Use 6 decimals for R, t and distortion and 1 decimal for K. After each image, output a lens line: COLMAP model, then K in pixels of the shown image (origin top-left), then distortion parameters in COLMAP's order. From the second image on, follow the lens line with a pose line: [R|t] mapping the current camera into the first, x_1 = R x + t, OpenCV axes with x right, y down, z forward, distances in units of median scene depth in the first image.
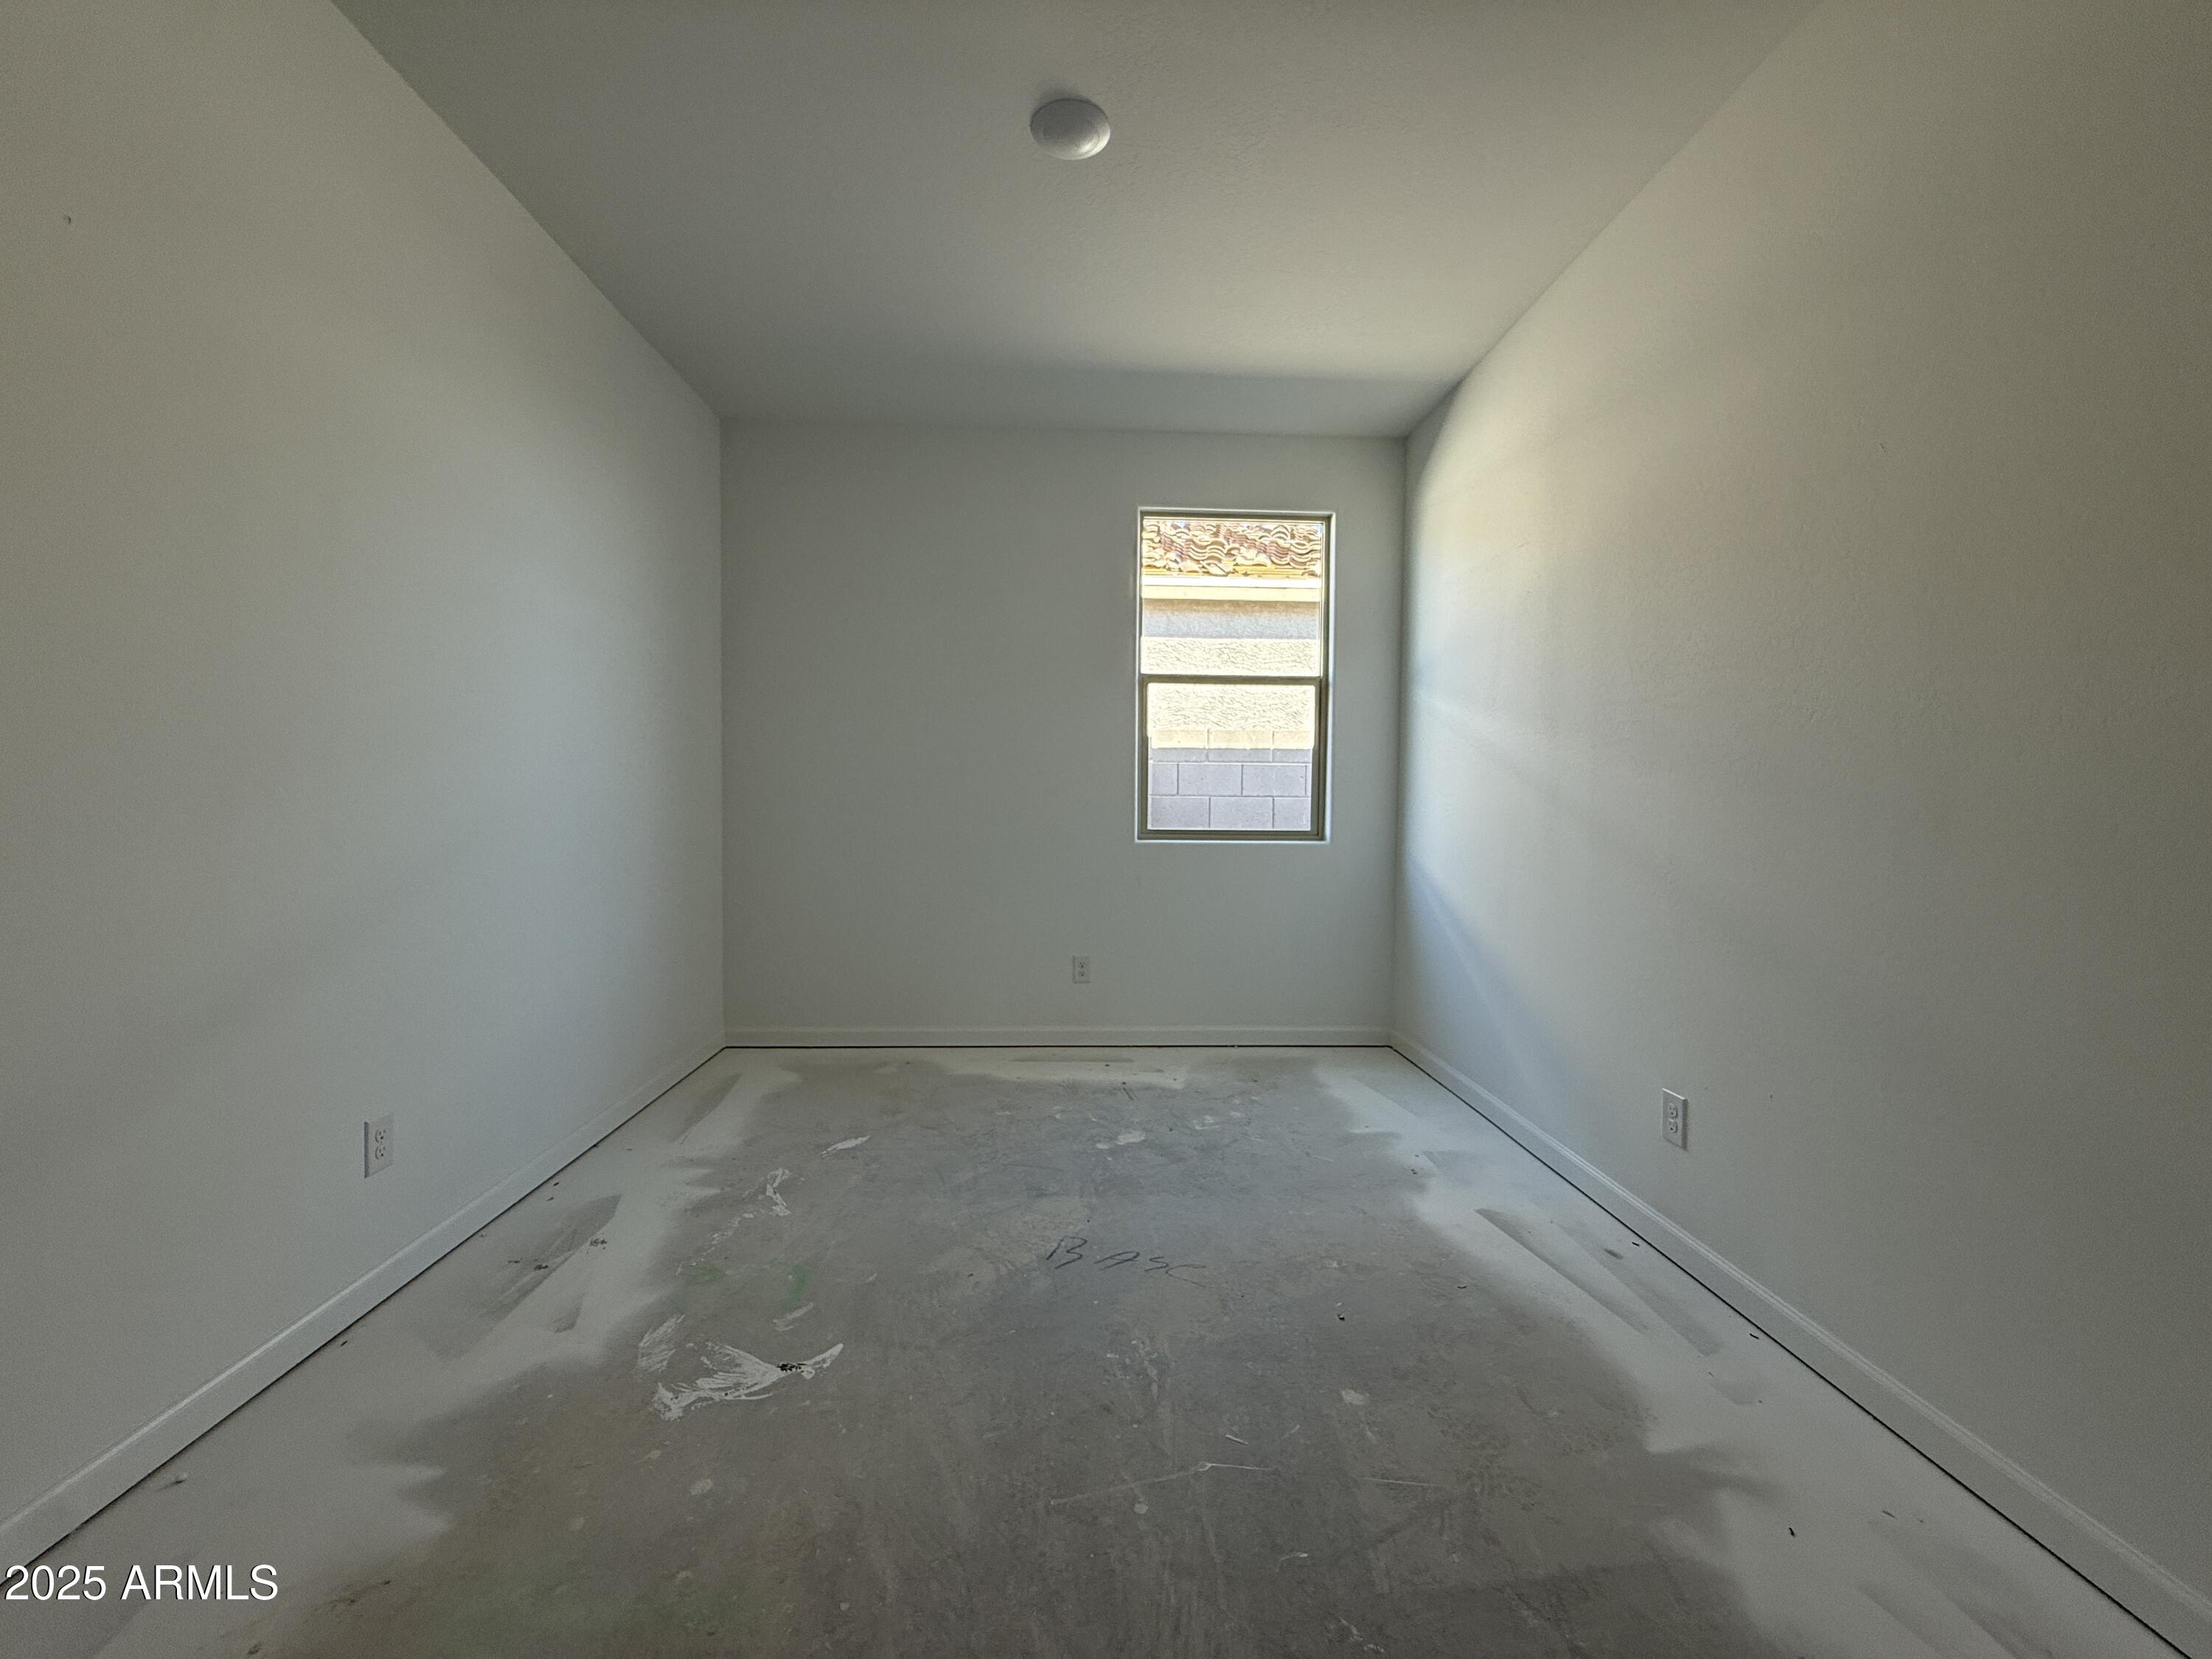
lens RADIAL K [[883.4, 0, 1102.6], [0, 883.4, 840.0], [0, 0, 1]] dist [-0.001147, 0.000522]
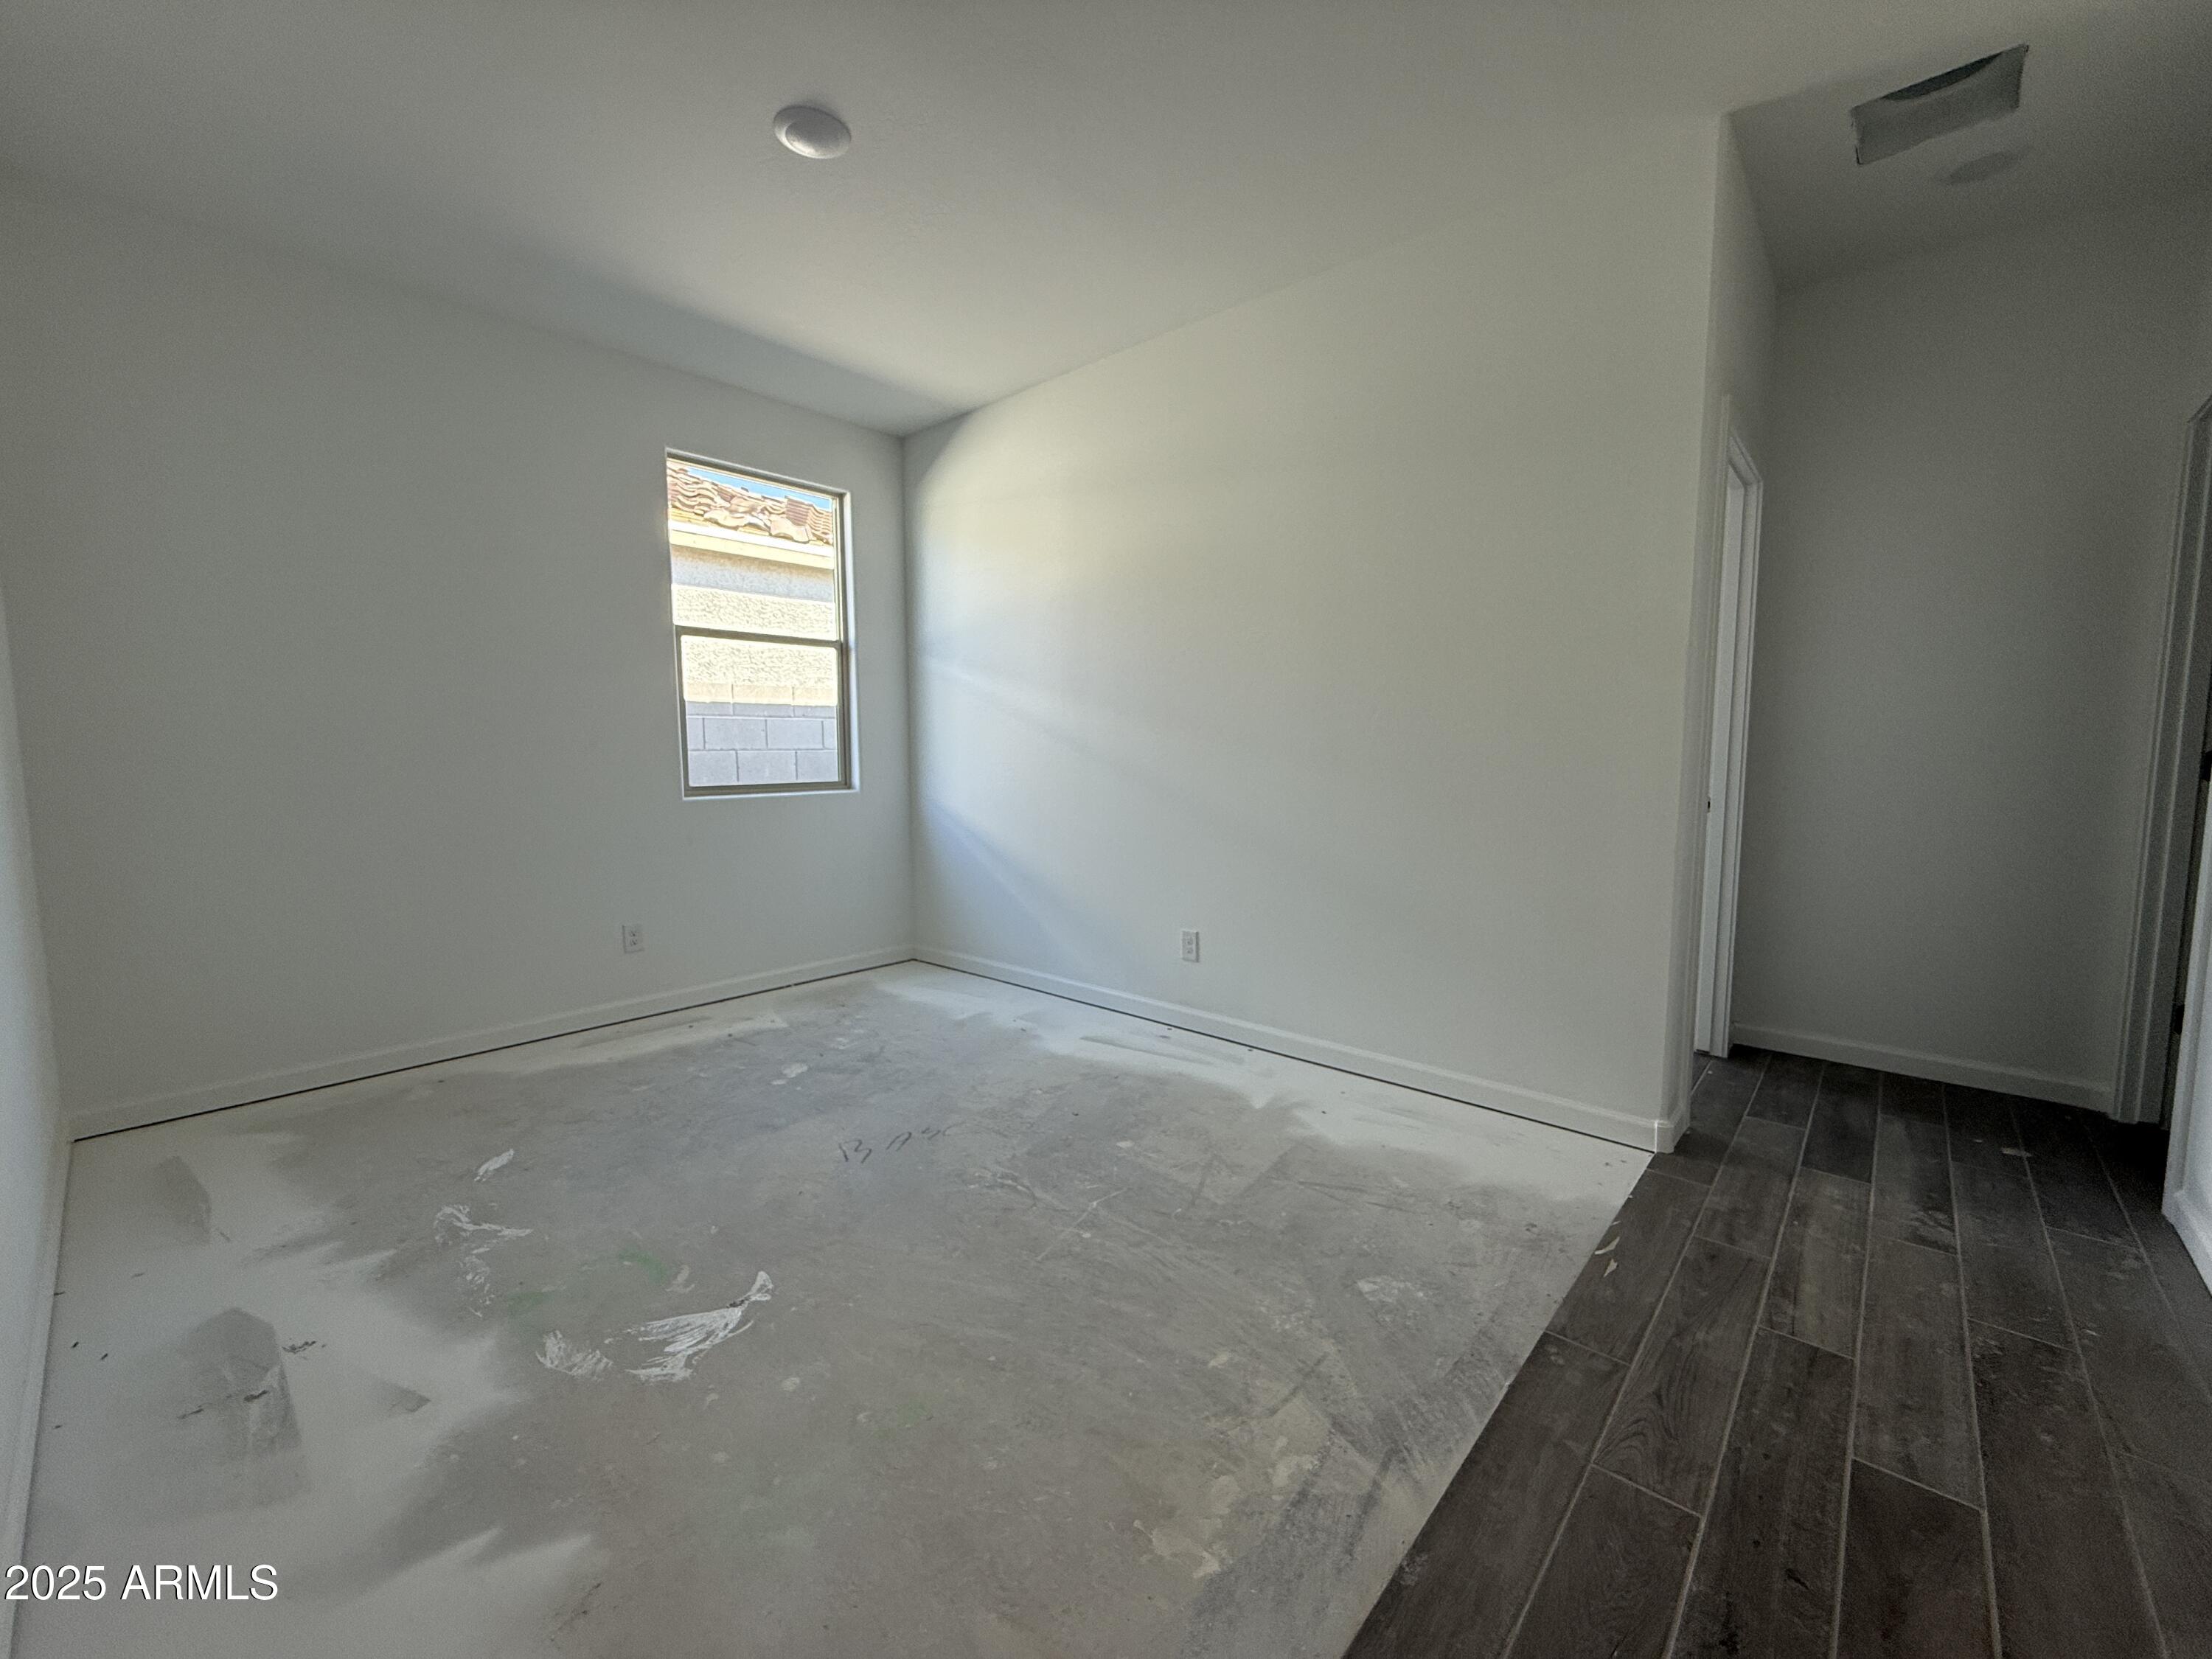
lens RADIAL K [[883.4, 0, 1110.6], [0, 883.4, 843.2], [0, 0, 1]] dist [-0.001147, 0.000522]
pose [[0.697654, -0.089822, 0.710782, -0.364665], [0.046998, 0.995710, 0.079700, -0.005333], [-0.714892, -0.022198, 0.698883, -0.018981]]
